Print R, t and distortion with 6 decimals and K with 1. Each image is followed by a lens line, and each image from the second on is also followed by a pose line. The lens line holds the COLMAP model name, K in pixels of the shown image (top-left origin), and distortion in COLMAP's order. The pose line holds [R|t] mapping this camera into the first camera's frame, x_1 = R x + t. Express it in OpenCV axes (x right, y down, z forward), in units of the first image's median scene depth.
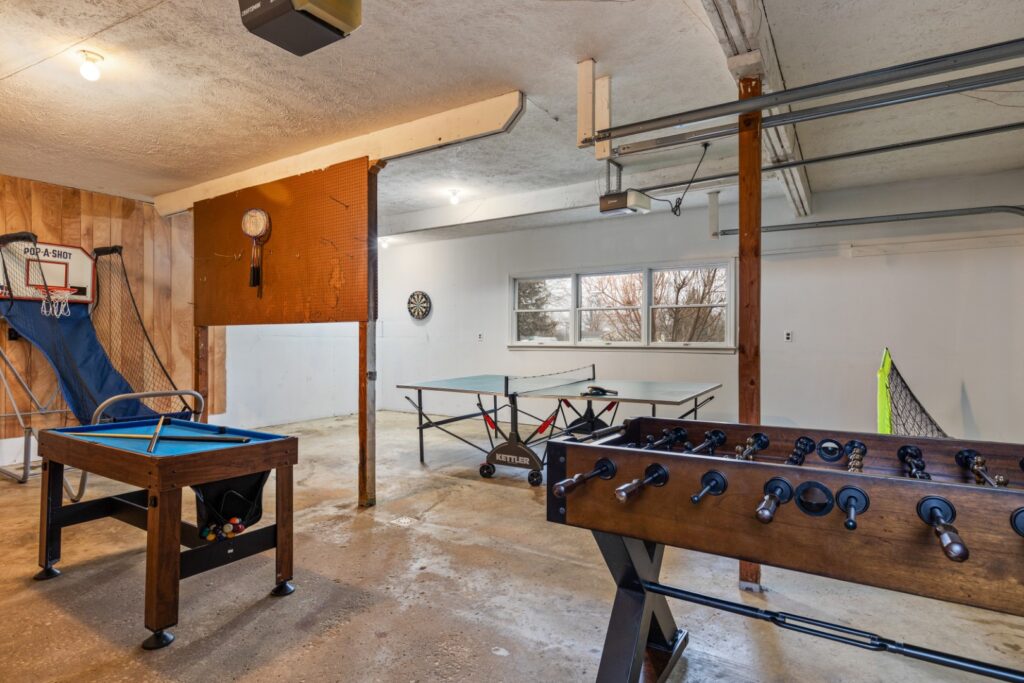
lens RADIAL K [[542.8, 0, 509.6], [0, 542.8, 340.7], [0, 0, 1]] dist [-0.007477, 0.002545]
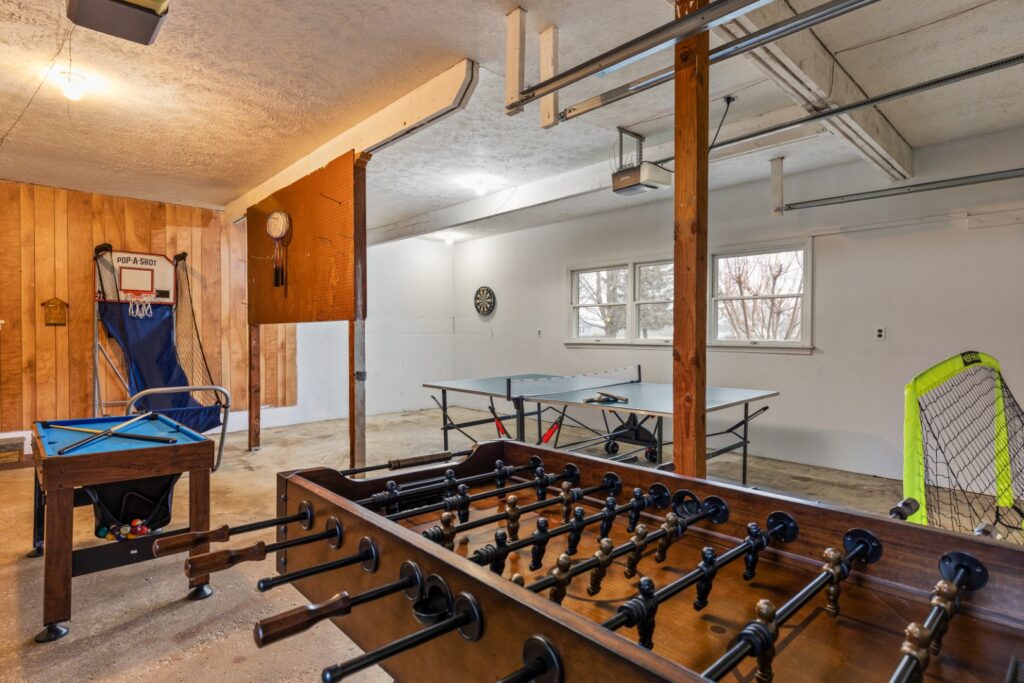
lens RADIAL K [[542.8, 0, 512.9], [0, 542.8, 342.5], [0, 0, 1]] dist [-0.007477, 0.002545]
pose [[0.967427, 0.002864, -0.253132, 0.225330], [0.000871, 0.999892, 0.014642, -0.008106], [0.253147, -0.014386, 0.967321, 0.112708]]
